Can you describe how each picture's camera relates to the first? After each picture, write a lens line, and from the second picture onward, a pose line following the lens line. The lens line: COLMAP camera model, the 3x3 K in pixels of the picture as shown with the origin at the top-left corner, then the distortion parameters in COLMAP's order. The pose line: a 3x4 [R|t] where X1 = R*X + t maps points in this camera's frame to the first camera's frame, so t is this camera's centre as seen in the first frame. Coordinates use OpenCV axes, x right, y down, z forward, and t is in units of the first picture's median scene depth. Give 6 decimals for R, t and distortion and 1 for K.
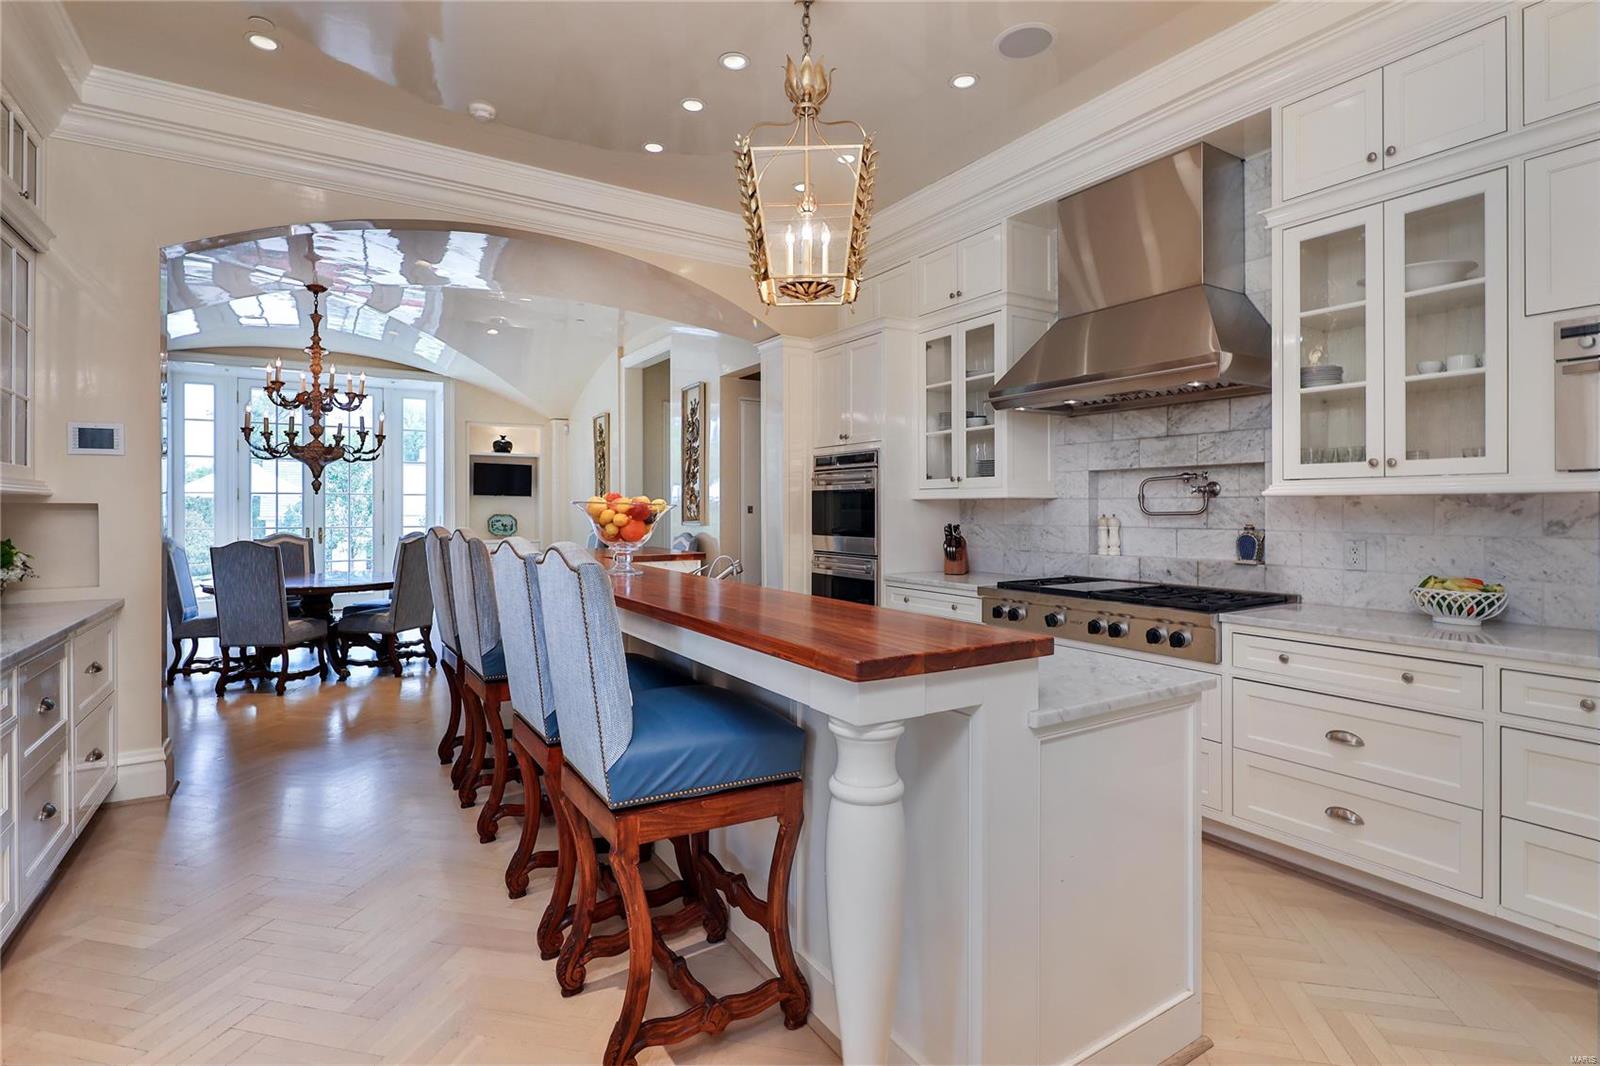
lens RADIAL K [[775.8, 0, 800.2], [0, 775.8, 509.1], [0, 0, 1]] dist [-0.002616, -0.001743]
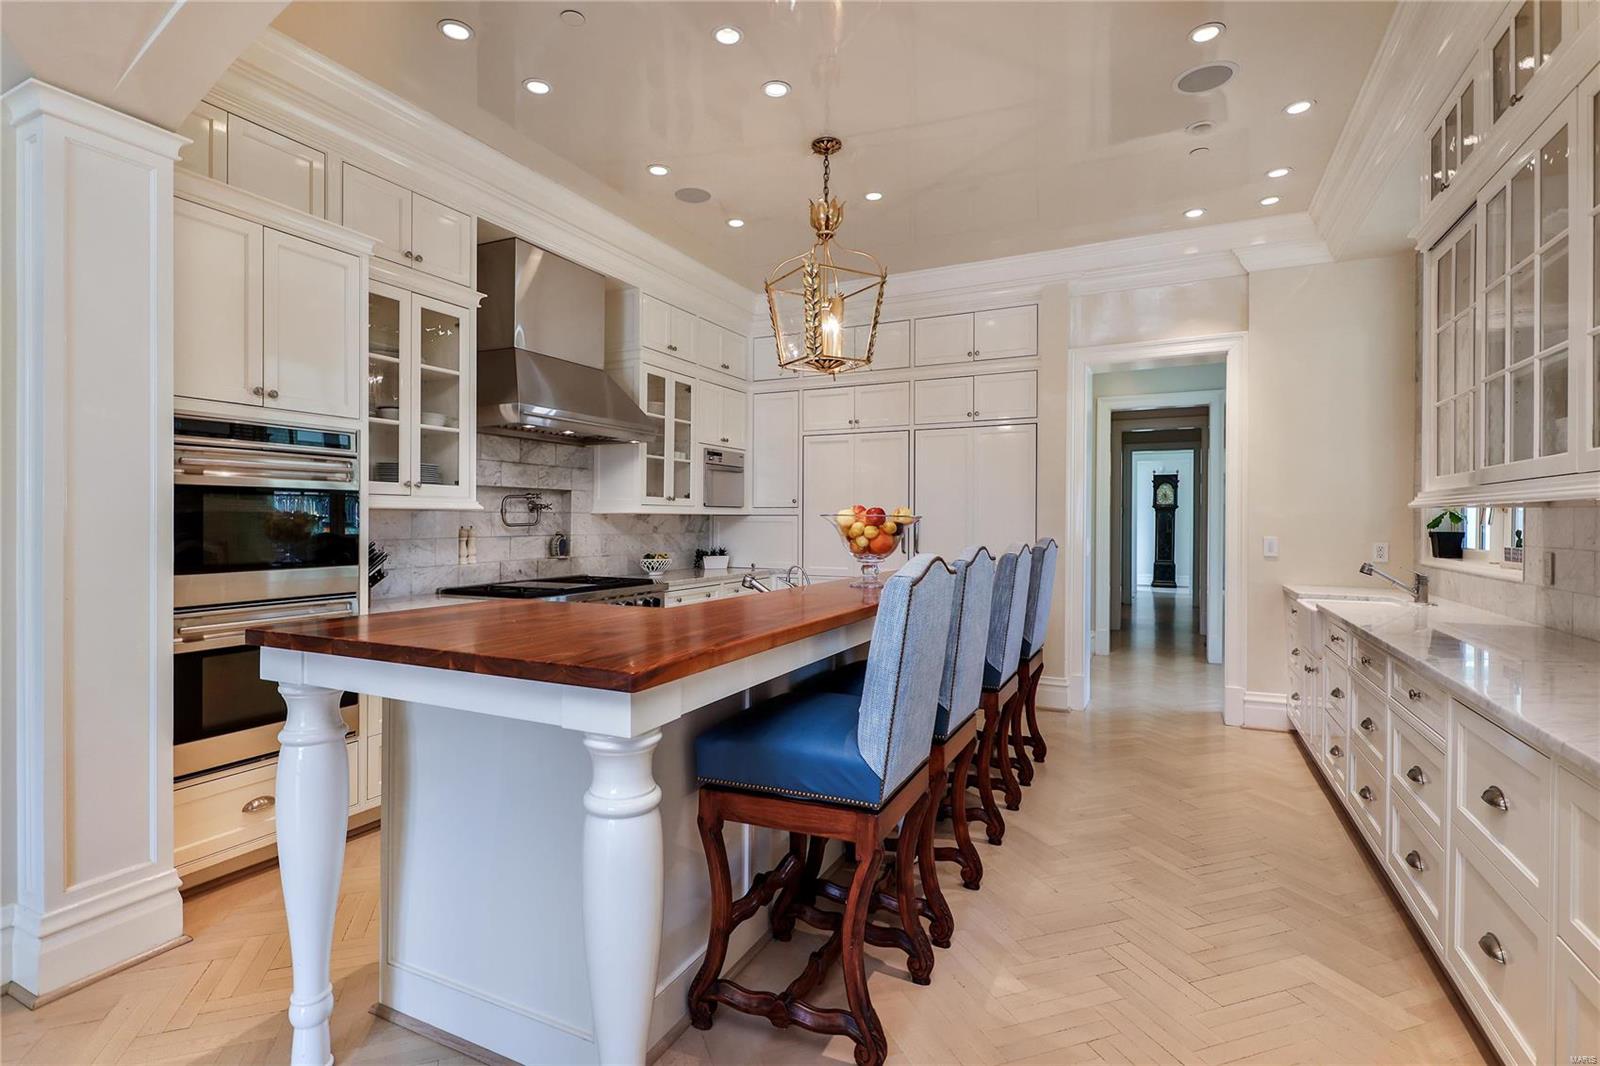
lens RADIAL K [[775.8, 0, 800.9], [0, 775.8, 524.6], [0, 0, 1]] dist [-0.002616, -0.001743]
pose [[-0.536931, -0.004279, 0.843615, -0.816942], [0.000445, 0.999986, 0.005355, -0.000696], [-0.843626, 0.003251, -0.536922, 1.274447]]
